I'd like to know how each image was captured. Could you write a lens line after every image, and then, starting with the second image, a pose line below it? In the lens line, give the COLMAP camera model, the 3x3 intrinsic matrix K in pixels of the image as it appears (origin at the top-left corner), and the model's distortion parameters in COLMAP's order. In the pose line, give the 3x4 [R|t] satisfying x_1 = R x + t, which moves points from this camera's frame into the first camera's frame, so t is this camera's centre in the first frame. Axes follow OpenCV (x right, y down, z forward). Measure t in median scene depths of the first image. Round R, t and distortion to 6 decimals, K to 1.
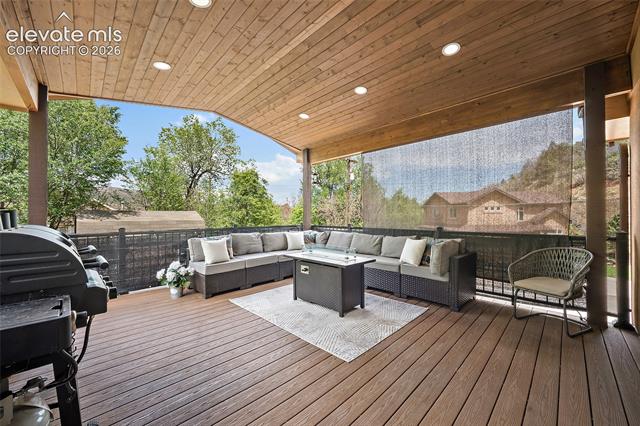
lens RADIAL K [[251.3, 0, 318.0], [0, 251.3, 214.3], [0, 0, 1]] dist [-0.003322, 0.001200]
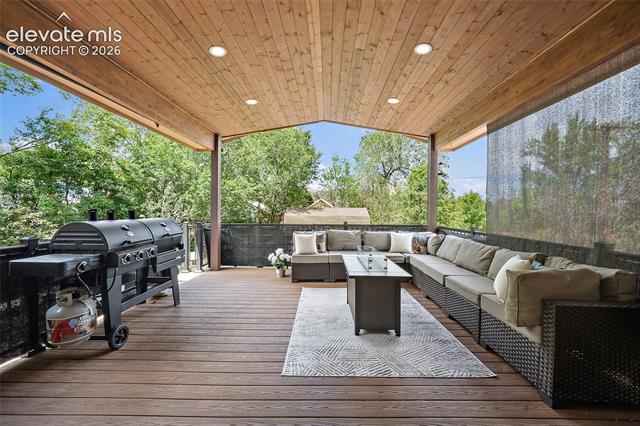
lens RADIAL K [[251.3, 0, 321.3], [0, 251.3, 212.8], [0, 0, 1]] dist [-0.003322, 0.001200]
pose [[0.705073, 0.014602, -0.708985, 0.465180], [-0.007047, 0.999883, 0.013585, -0.013040], [0.709100, -0.004582, 0.705093, 0.240092]]
